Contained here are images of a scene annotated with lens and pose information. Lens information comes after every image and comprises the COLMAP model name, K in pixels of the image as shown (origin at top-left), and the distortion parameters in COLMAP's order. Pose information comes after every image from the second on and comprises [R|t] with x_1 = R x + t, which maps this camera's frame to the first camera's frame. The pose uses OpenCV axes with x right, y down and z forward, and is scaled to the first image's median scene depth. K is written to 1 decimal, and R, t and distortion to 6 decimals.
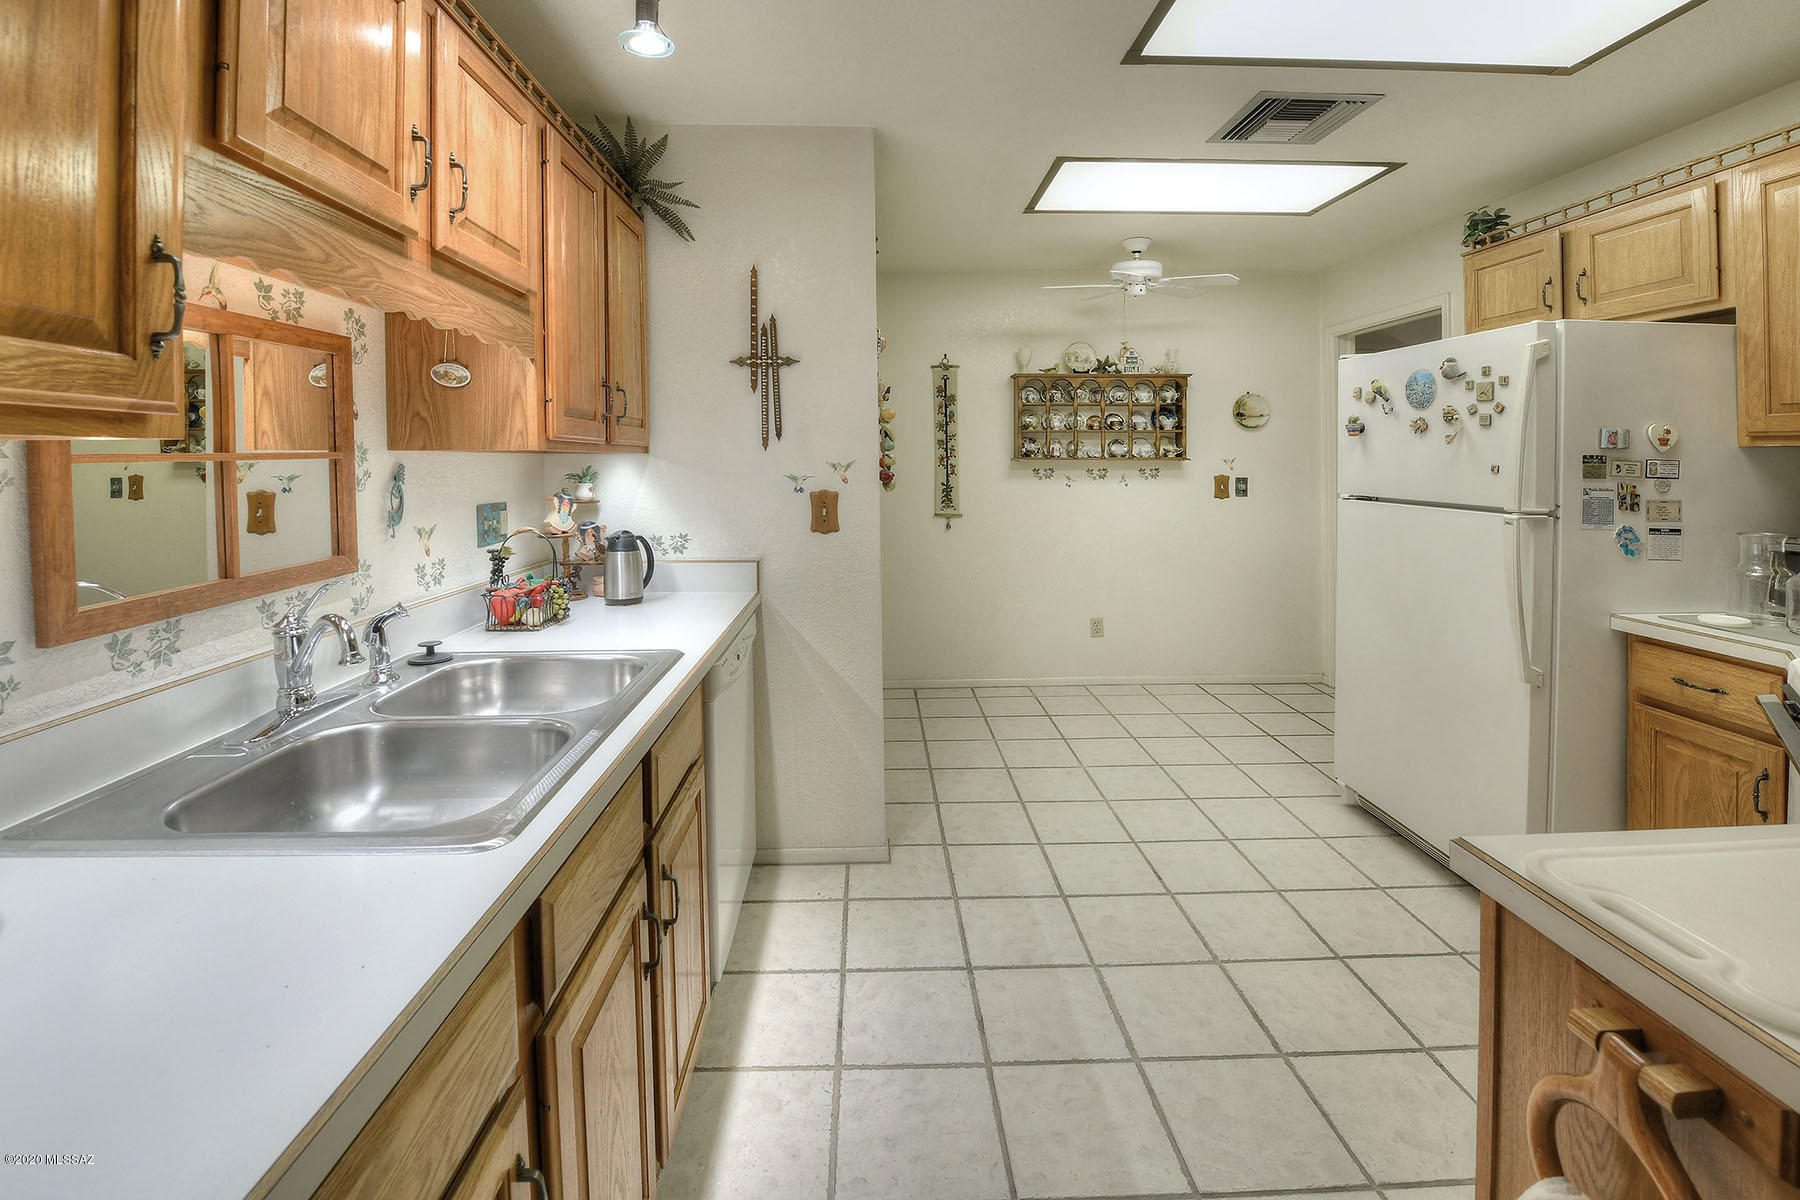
lens RADIAL K [[788.7, 0, 898.4], [0, 788.7, 479.0], [0, 0, 1]] dist [-0.025271, -0.000634]
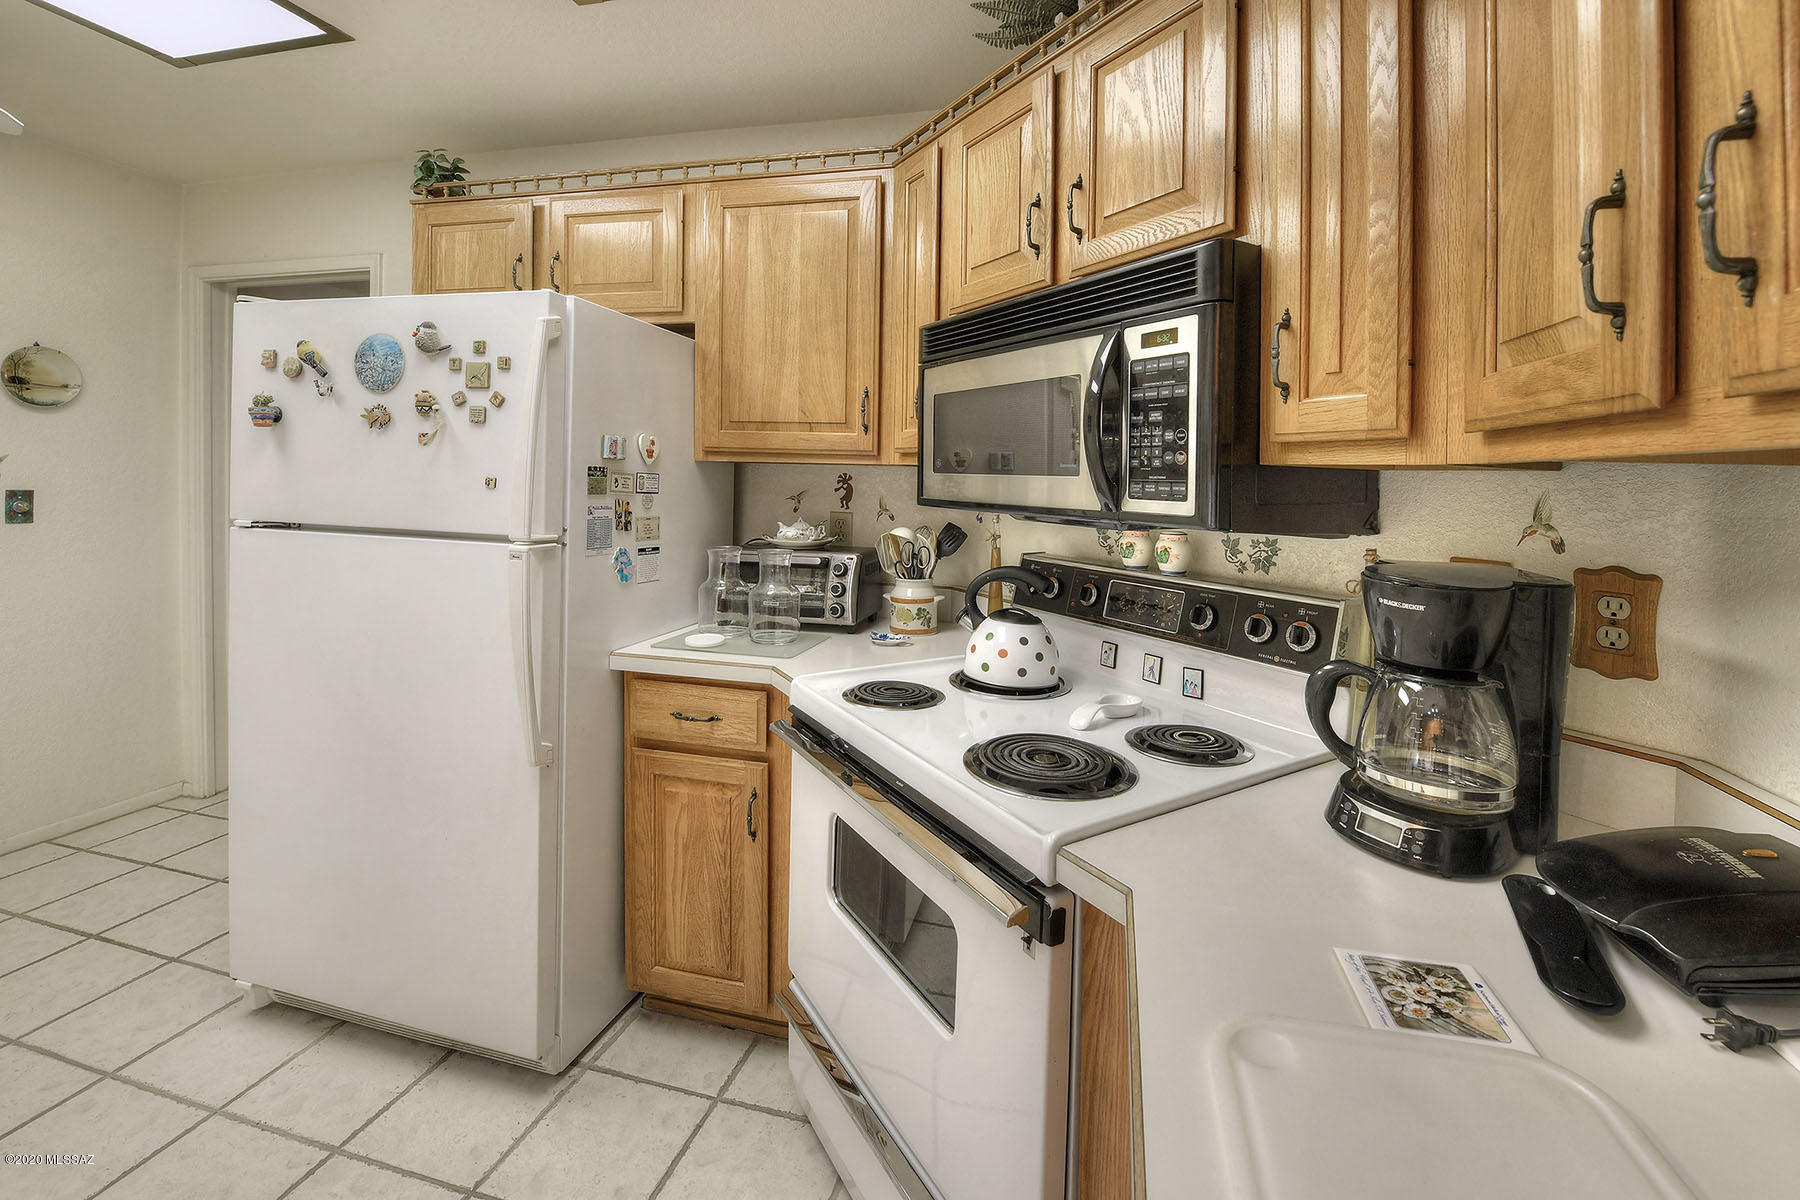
lens RADIAL K [[788.7, 0, 898.4], [0, 788.7, 479.0], [0, 0, 1]] dist [-0.025271, -0.000634]
pose [[0.293269, 0.005544, 0.956014, 0.179740], [0.000825, 0.999981, -0.006052, -0.011662], [-0.956030, 0.002563, 0.293259, 0.427510]]
